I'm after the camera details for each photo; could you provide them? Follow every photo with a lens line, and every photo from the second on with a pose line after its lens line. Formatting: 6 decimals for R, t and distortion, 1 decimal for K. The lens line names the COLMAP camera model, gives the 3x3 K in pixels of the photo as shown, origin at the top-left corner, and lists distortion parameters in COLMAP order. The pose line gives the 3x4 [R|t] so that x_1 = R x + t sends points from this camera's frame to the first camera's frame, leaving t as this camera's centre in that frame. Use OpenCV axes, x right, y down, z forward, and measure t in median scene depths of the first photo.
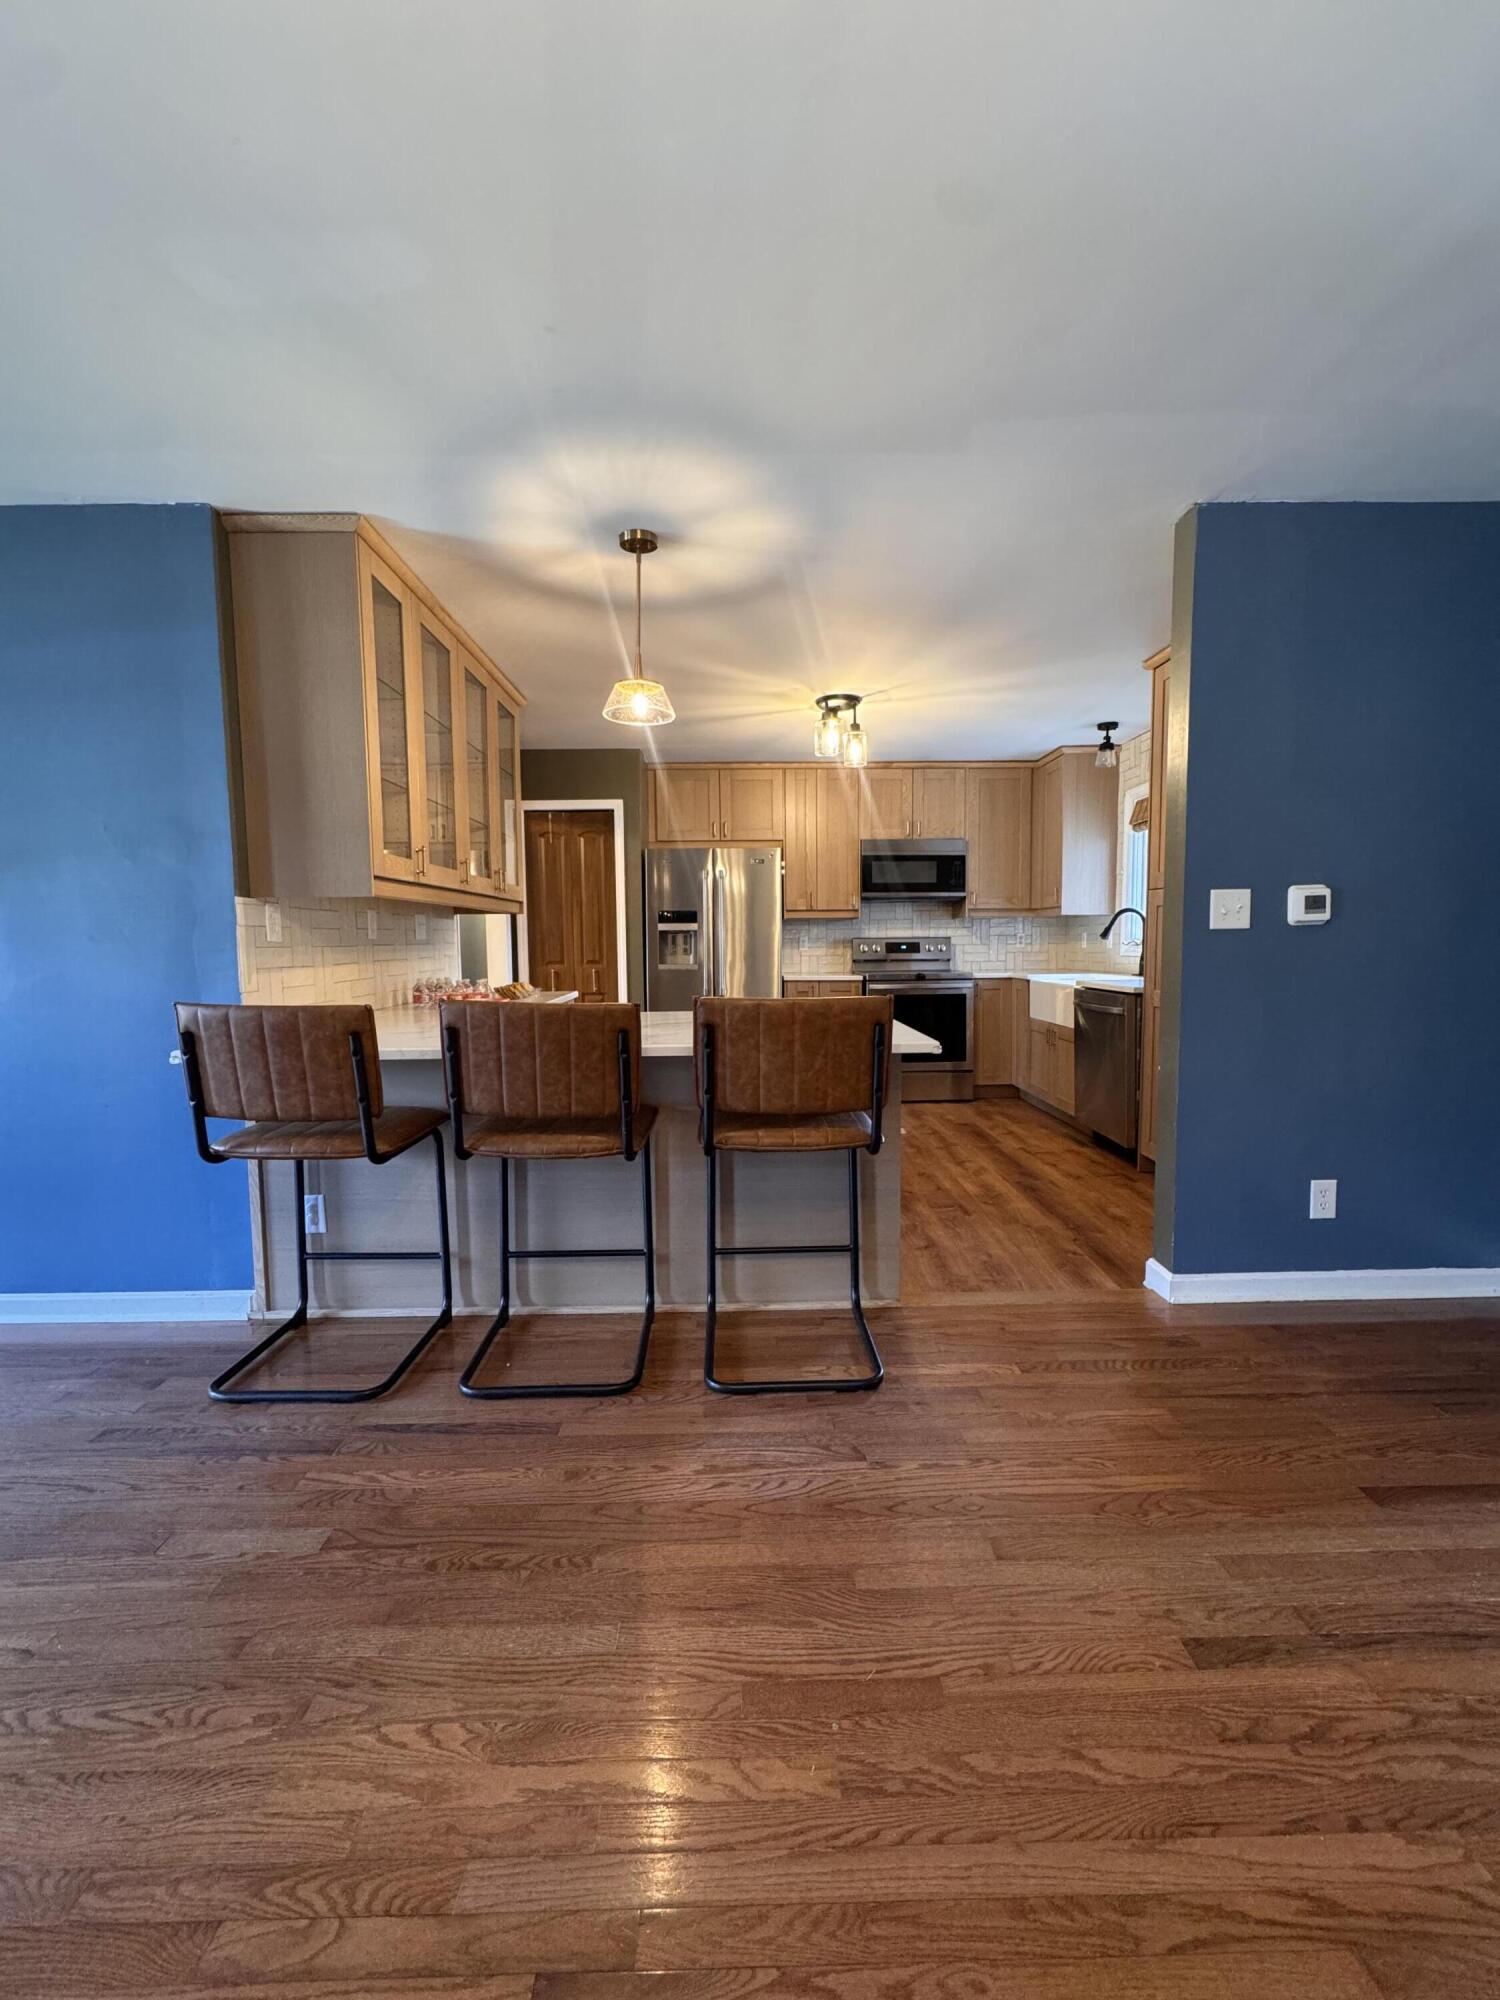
lens RADIAL K [[794.0, 0, 749.0], [0, 794.0, 996.4], [0, 0, 1]] dist [-0.002563, -0.000206]
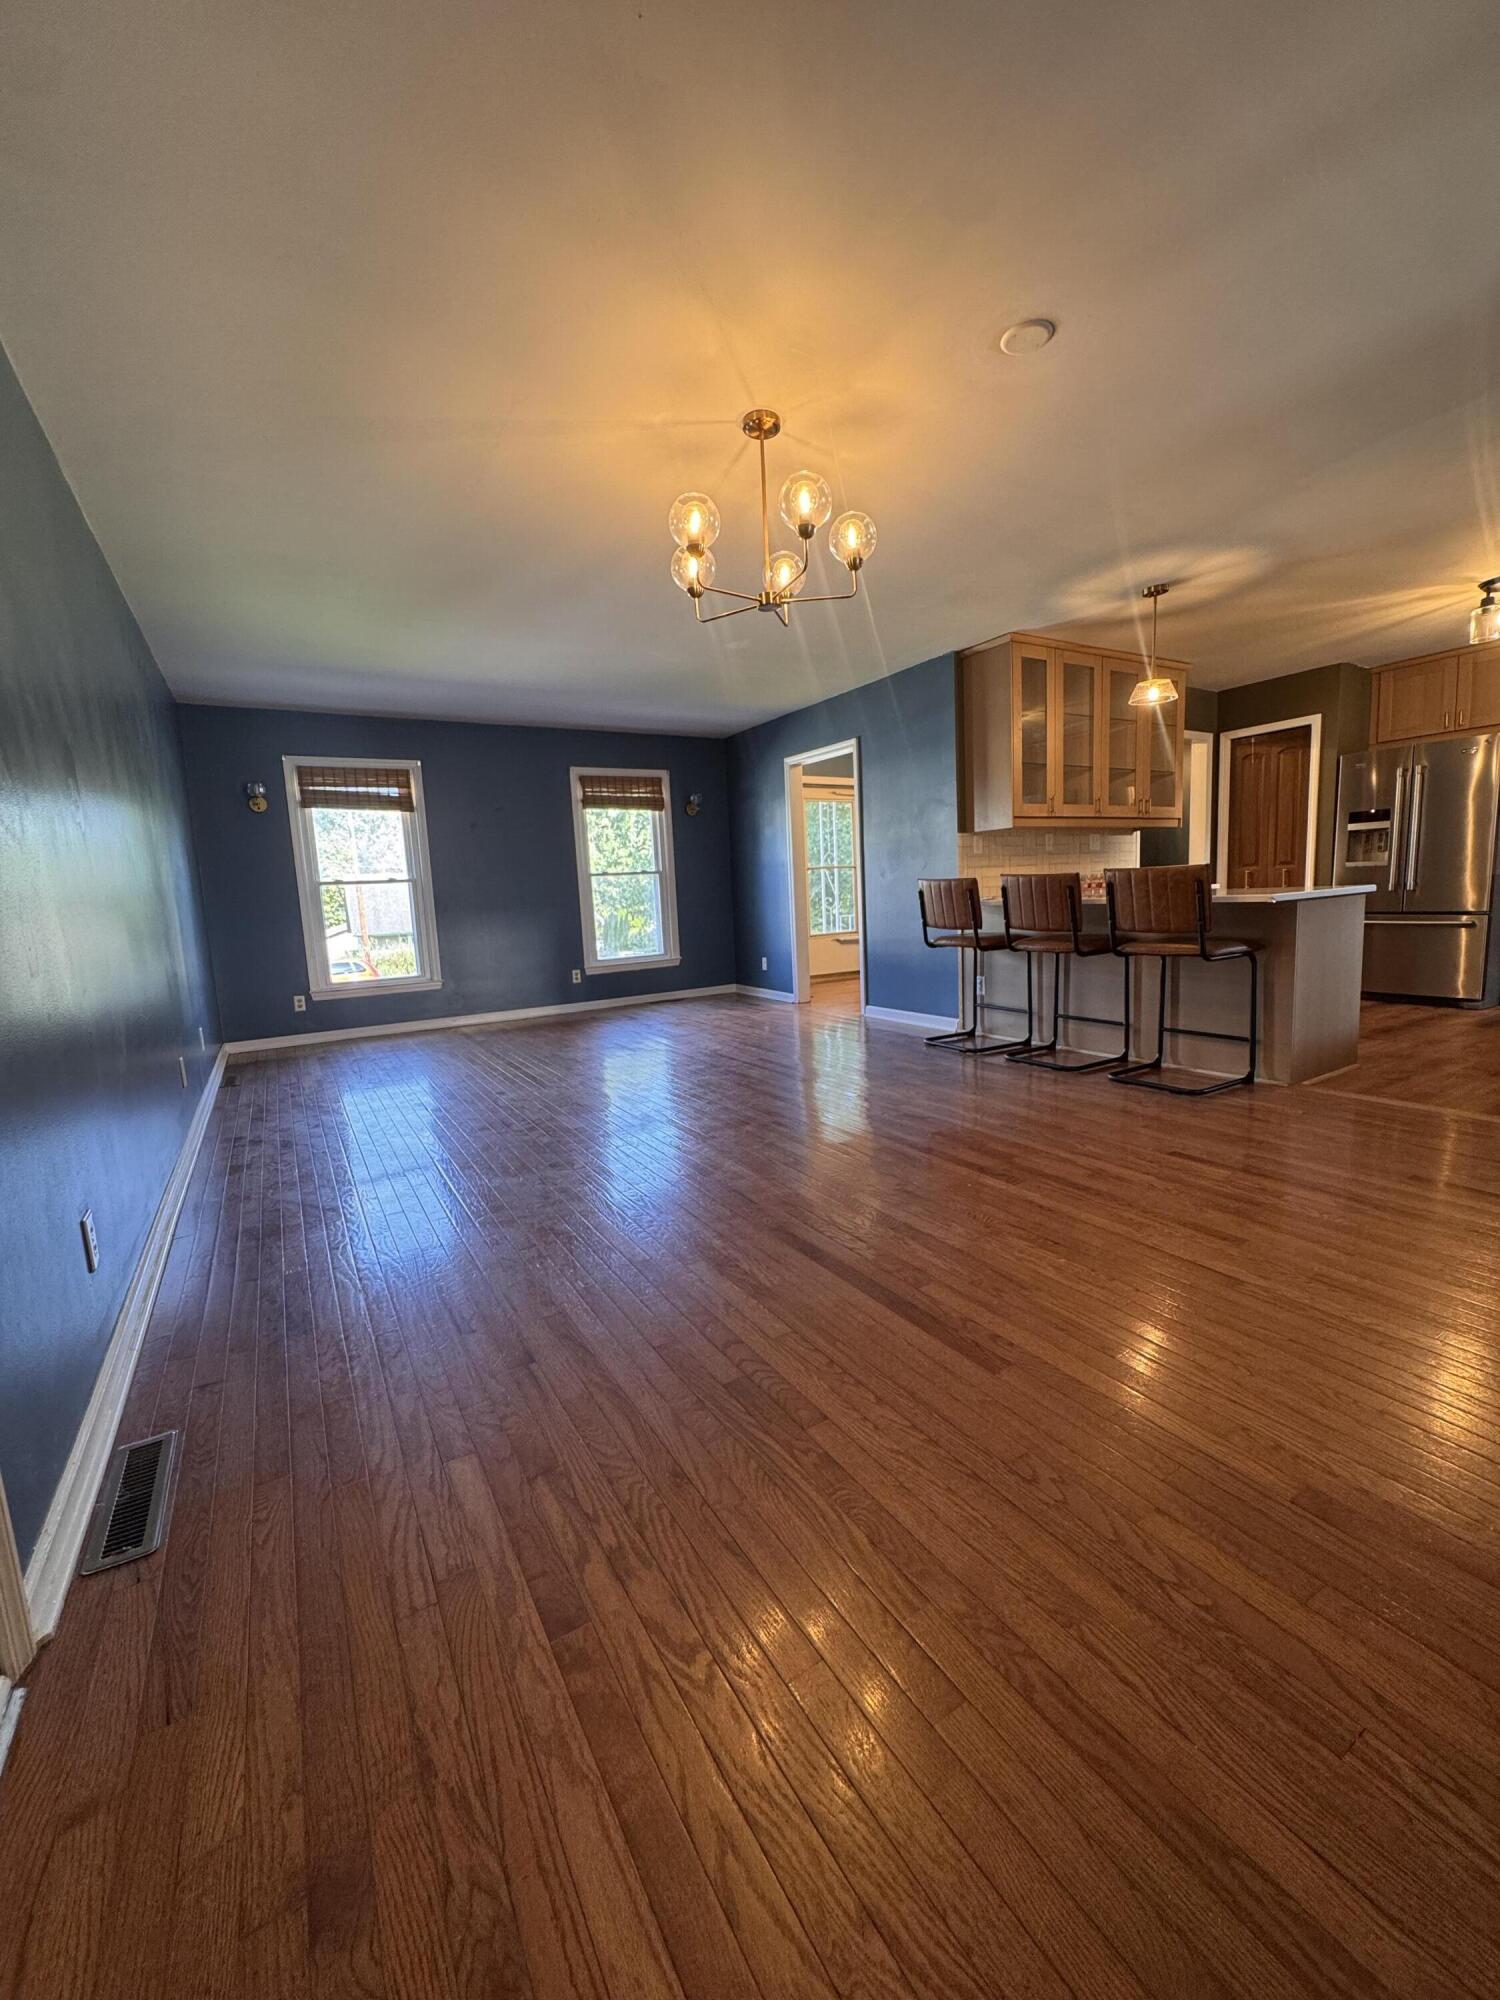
lens RADIAL K [[794.0, 0, 749.0], [0, 794.0, 996.4], [0, 0, 1]] dist [-0.002563, -0.000206]
pose [[0.500564, 0.099511, -0.859961, 0.525627], [-0.019335, 0.994409, 0.103814, 0.055412], [0.865483, -0.035338, 0.499690, -0.317224]]
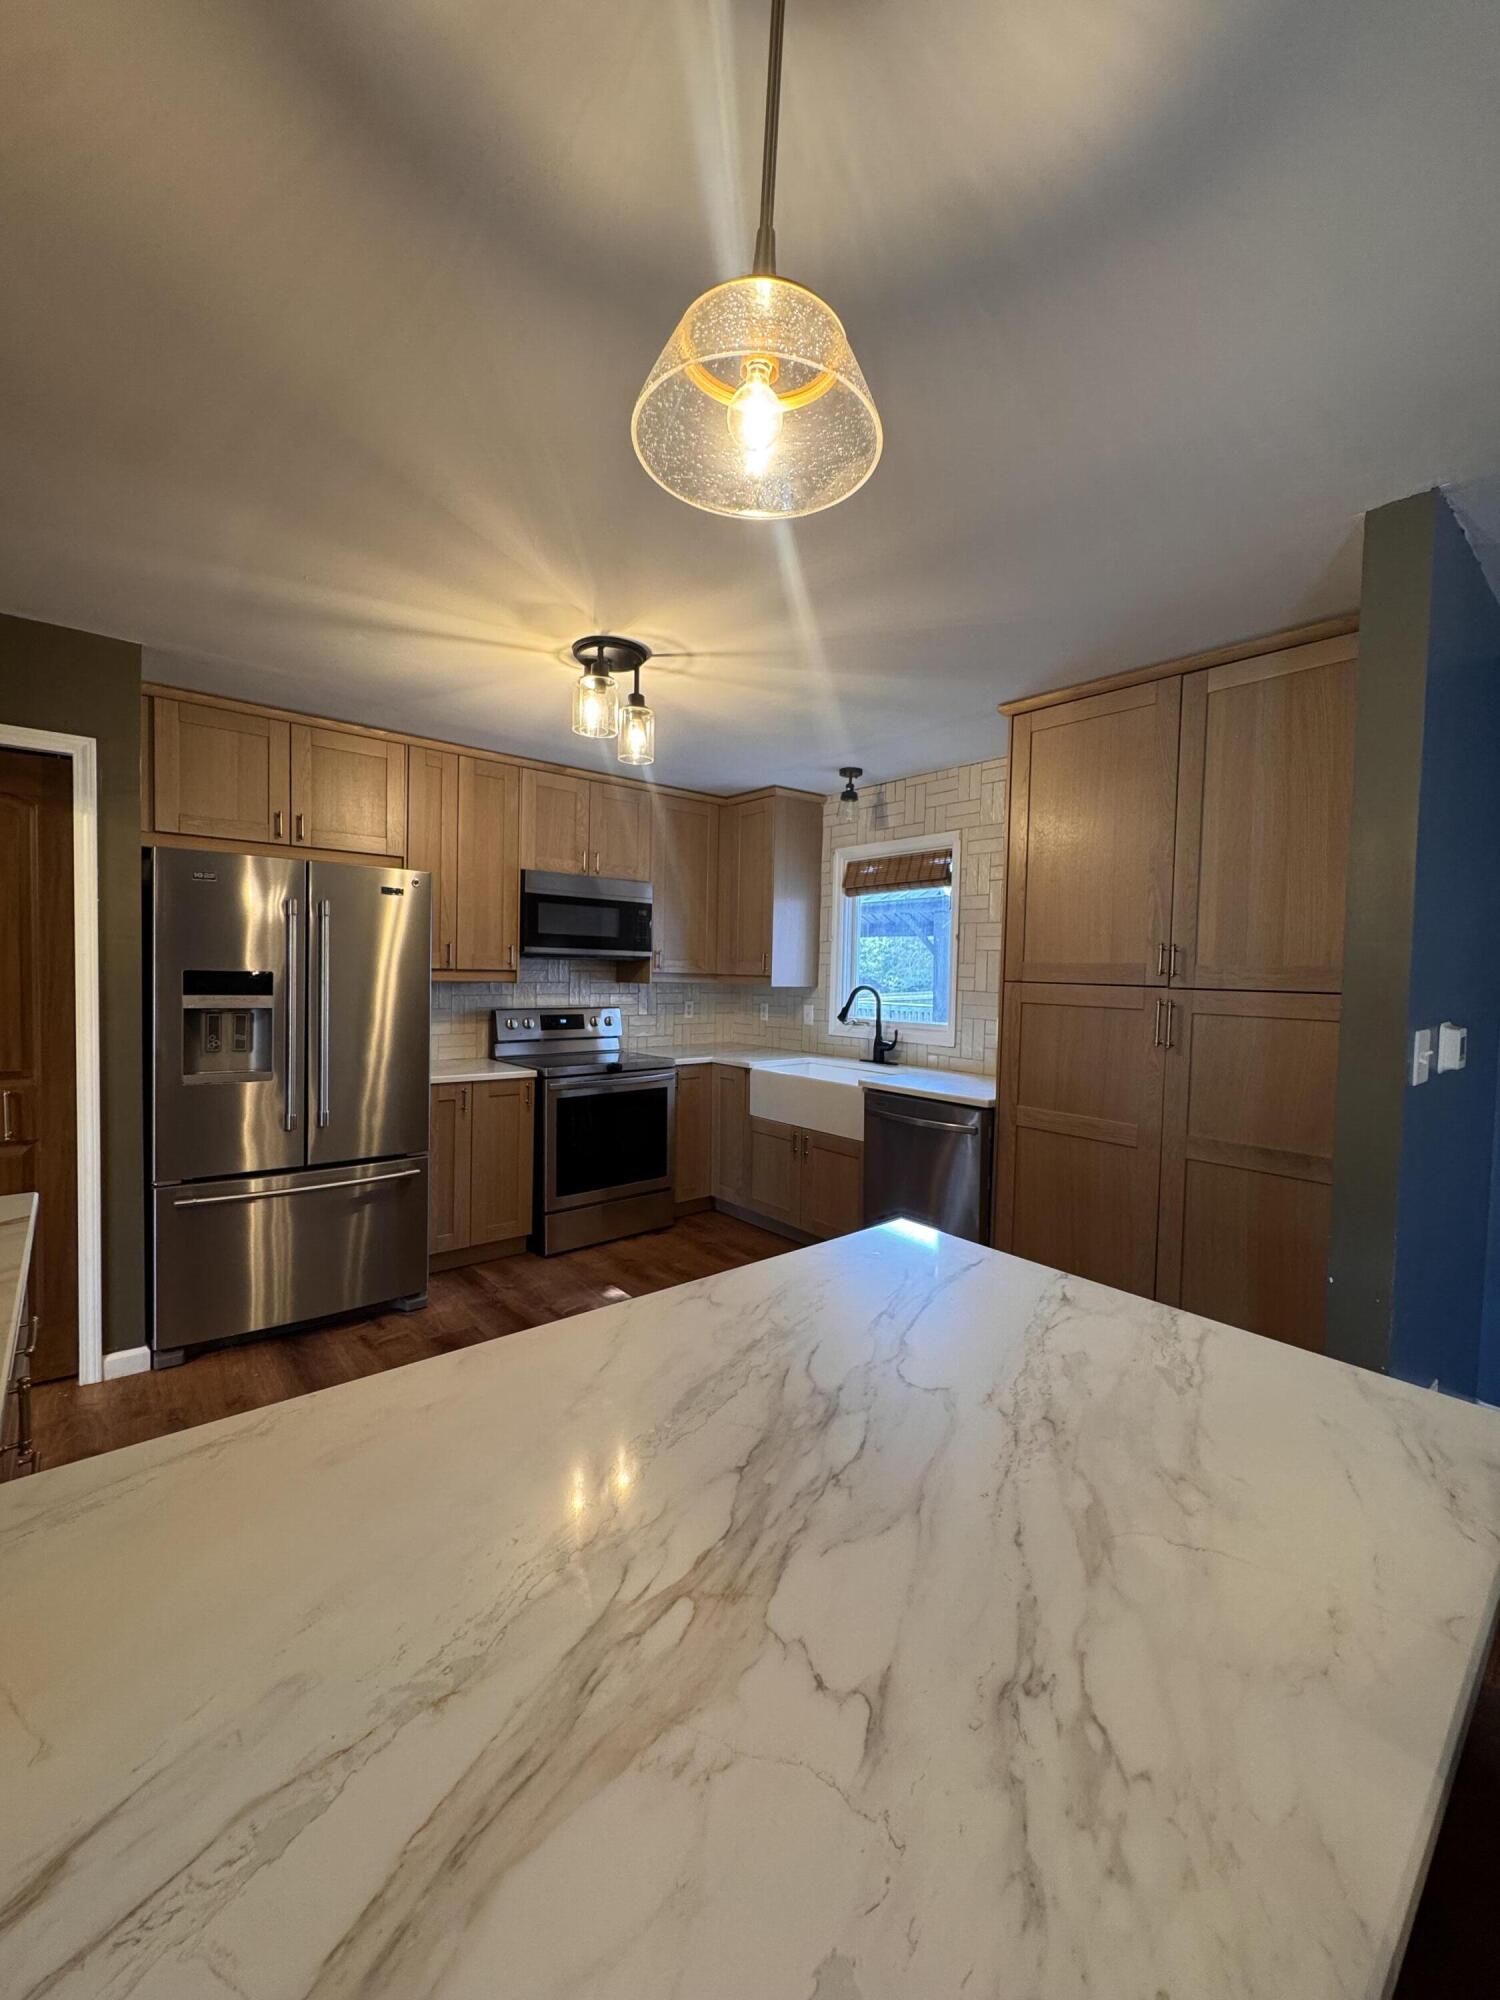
lens RADIAL K [[794.0, 0, 749.0], [0, 794.0, 996.4], [0, 0, 1]] dist [-0.002563, -0.000206]
pose [[0.776615, 0.005246, 0.629954, -0.186054], [0.015945, 0.999481, -0.027980, -0.087000], [-0.629774, 0.031774, 0.776128, 0.461906]]
